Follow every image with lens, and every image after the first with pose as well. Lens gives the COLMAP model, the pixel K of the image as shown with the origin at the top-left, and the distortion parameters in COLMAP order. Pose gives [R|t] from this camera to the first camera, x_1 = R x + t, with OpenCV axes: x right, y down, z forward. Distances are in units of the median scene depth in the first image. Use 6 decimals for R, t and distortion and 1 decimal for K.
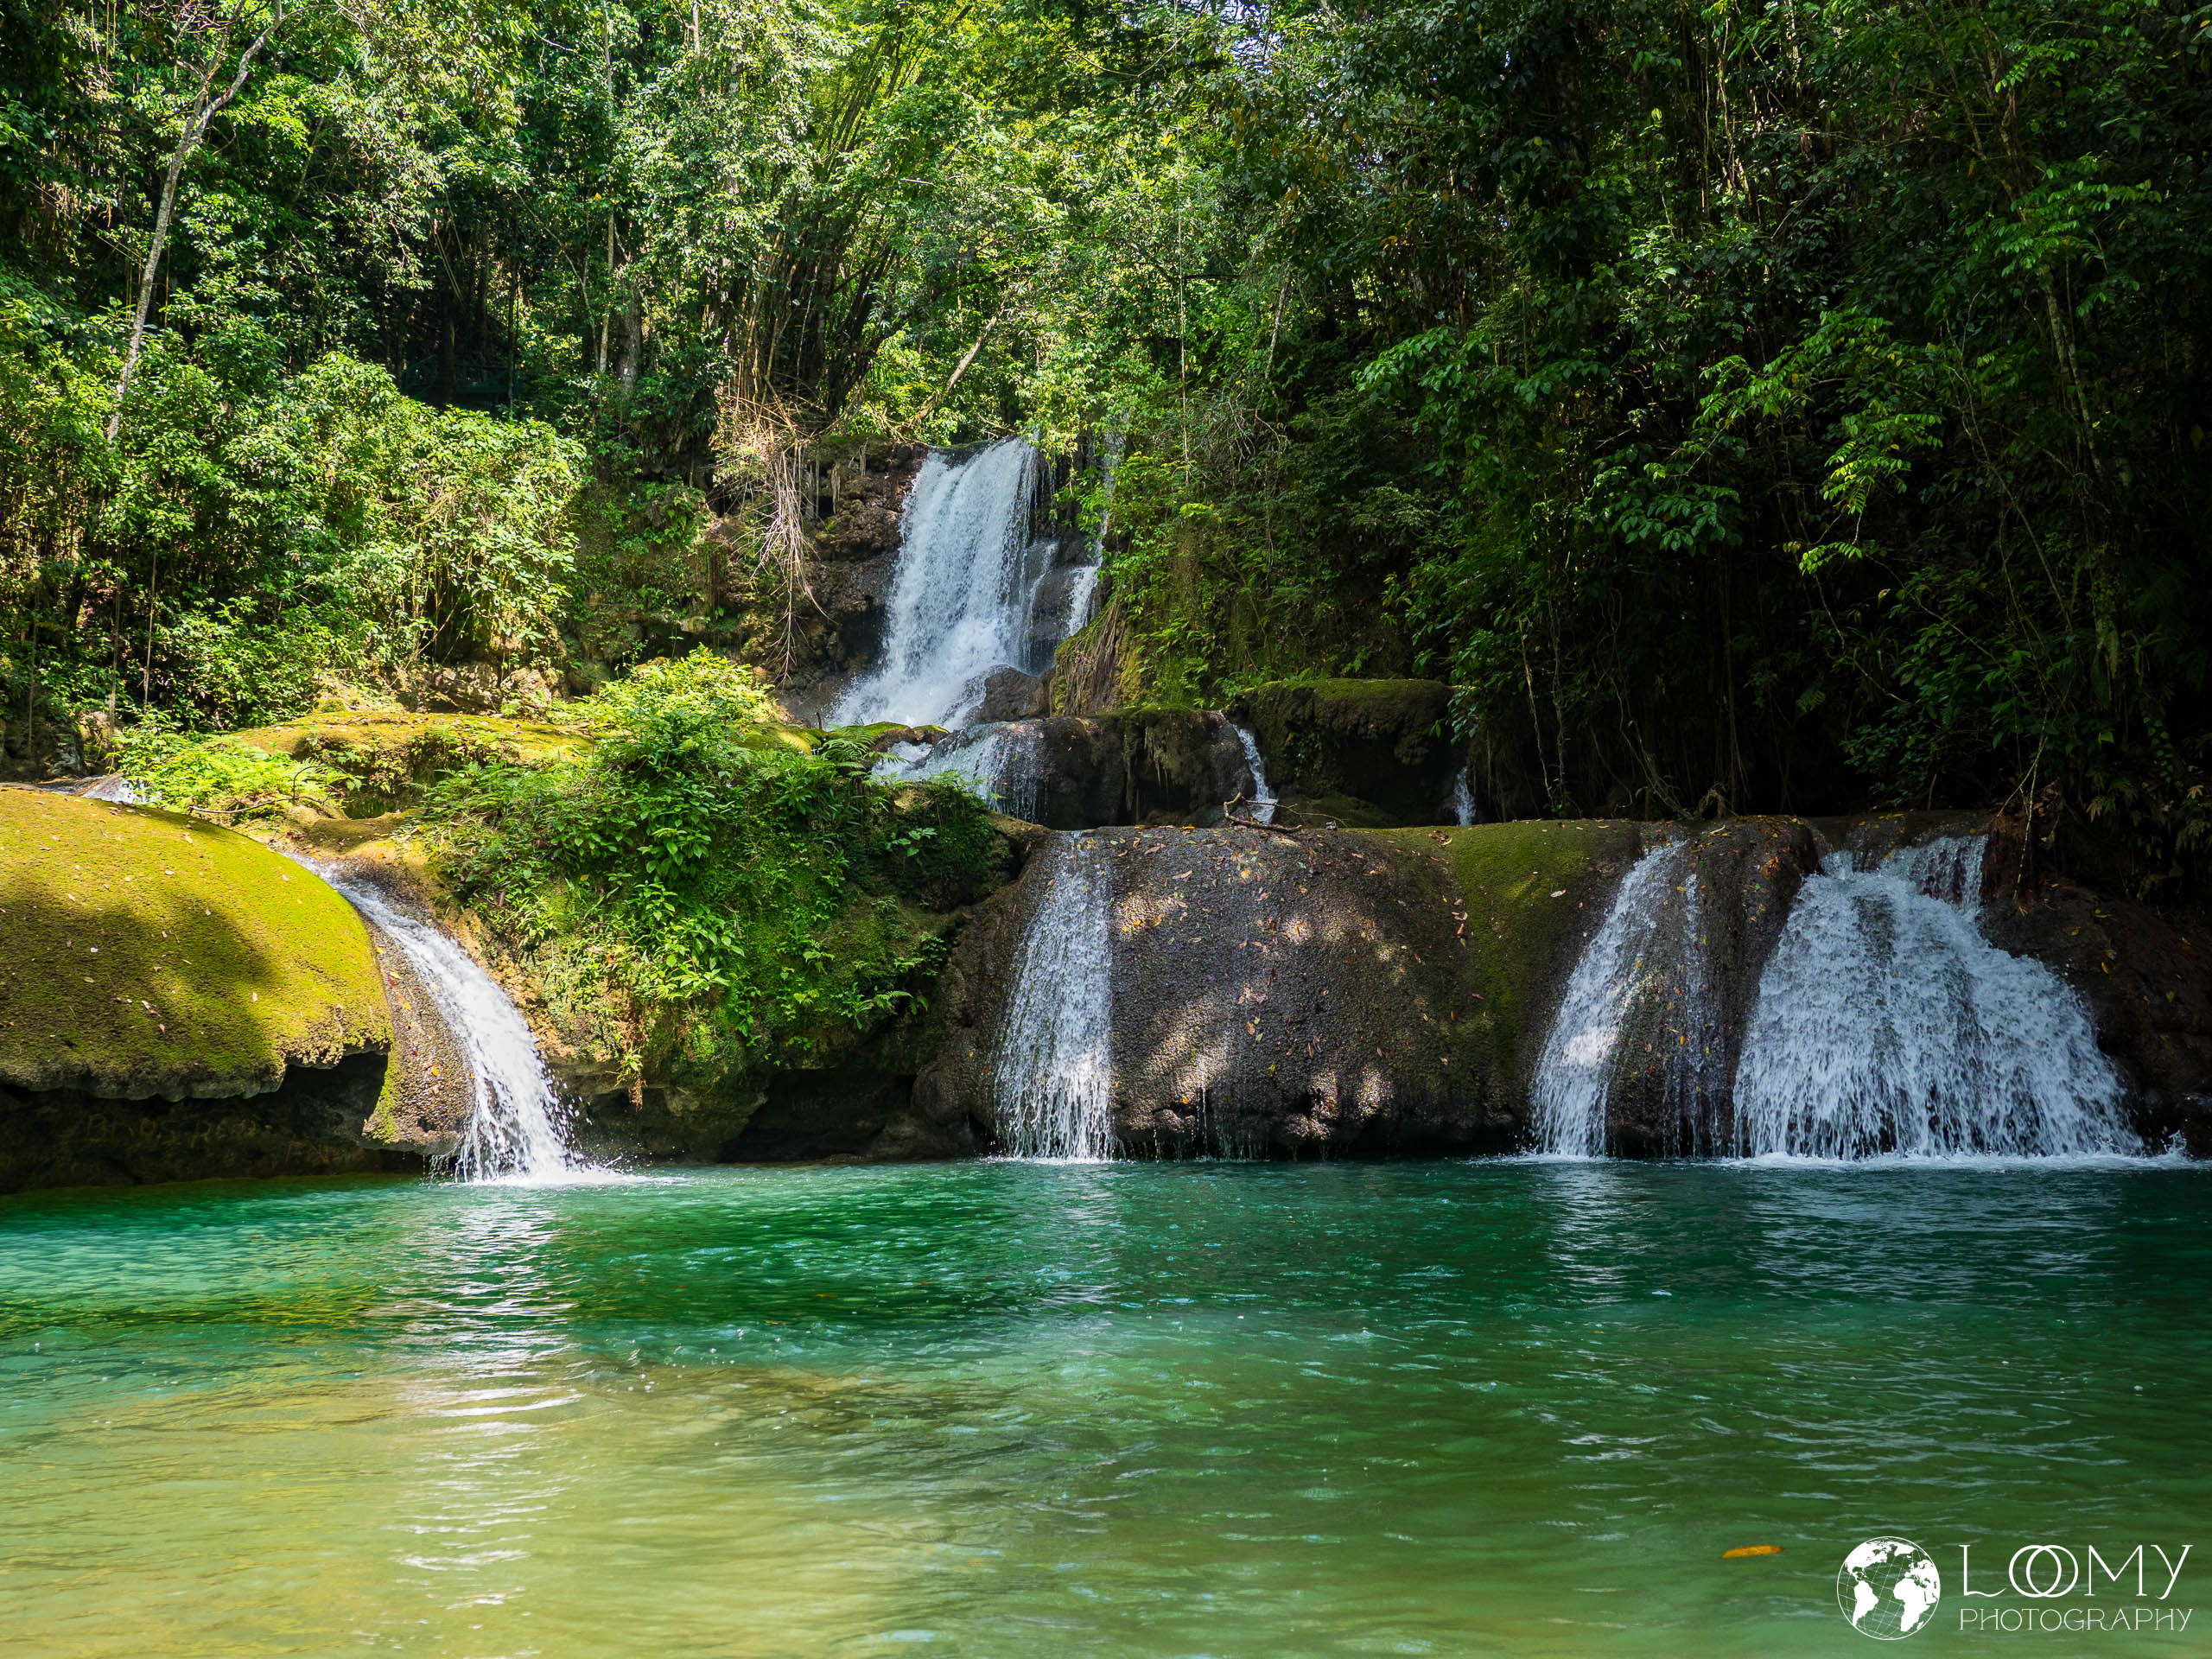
lens RADIAL K [[2352.9, 0, 1110.7], [0, 2352.9, 836.3], [0, 0, 1]] dist [-0.002369, 0.000000]
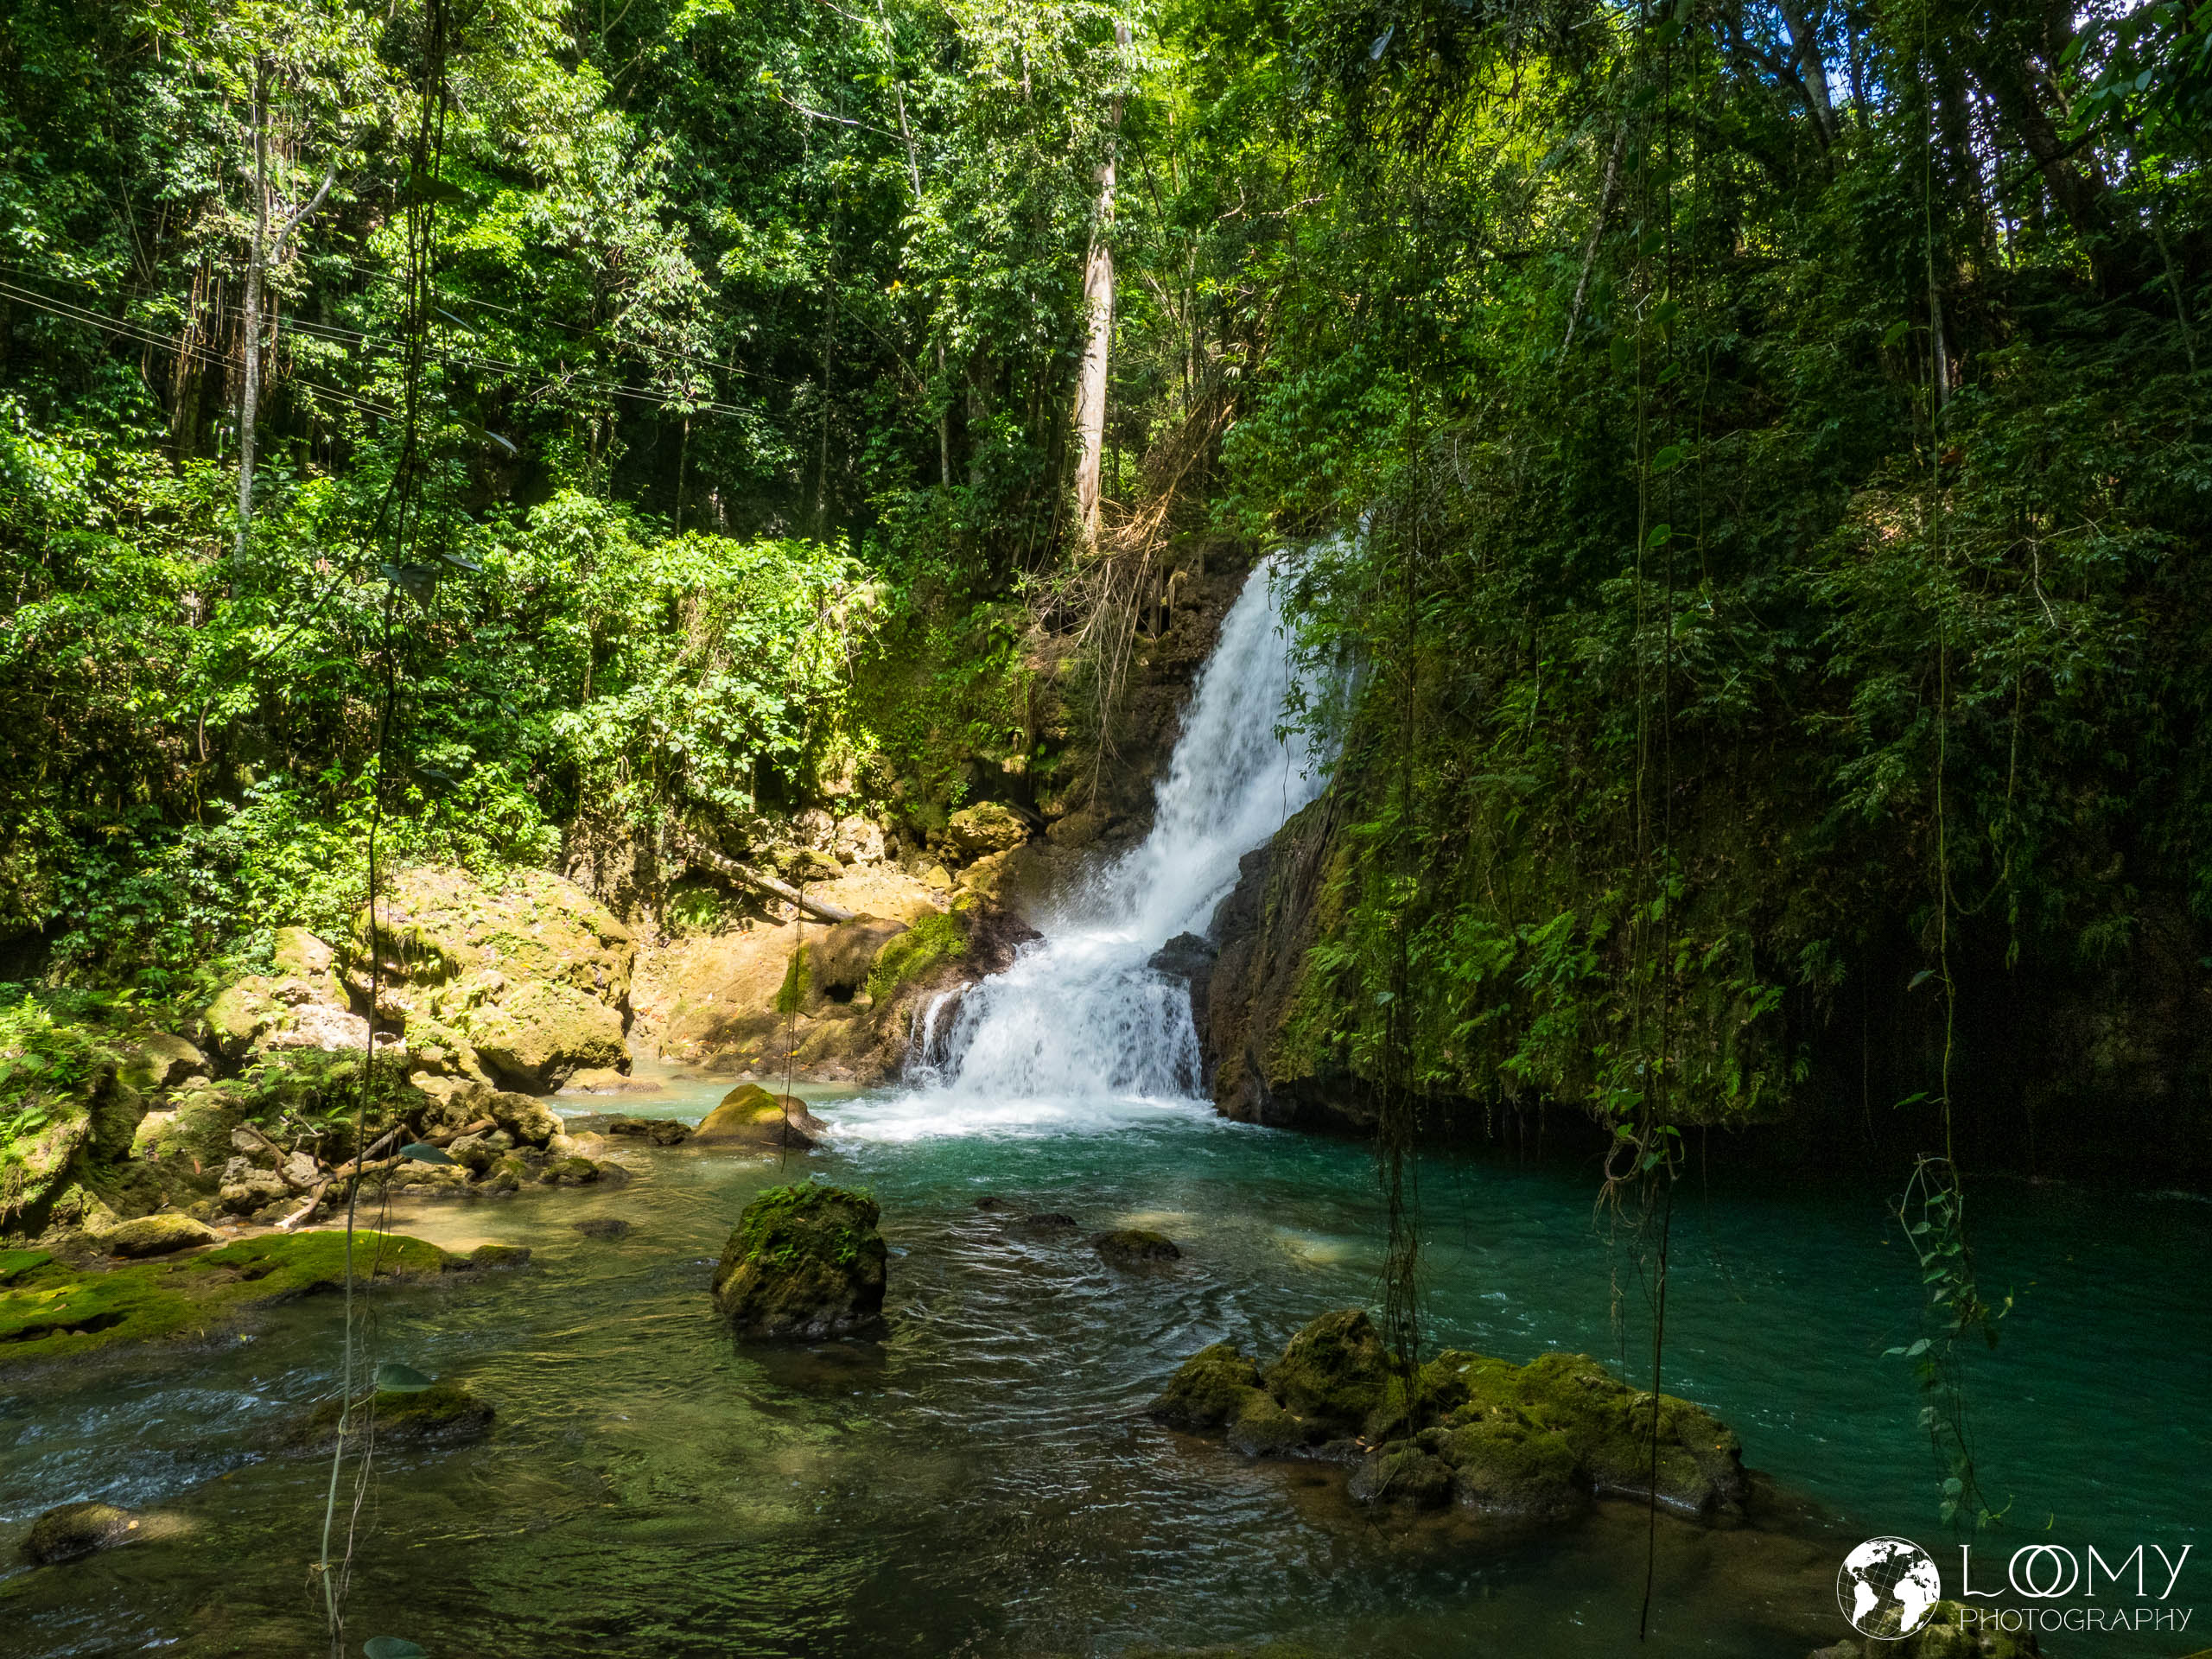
lens RADIAL K [[1617.2, 0, 1104.8], [0, 1617.2, 824.2], [0, 0, 1]] dist [-0.005392, -0.000022]
pose [[0.890206, 0.004930, -0.455532, 0.152696], [-0.000601, 0.999953, 0.009648, -0.089174], [0.455558, -0.008315, 0.890167, 0.582619]]
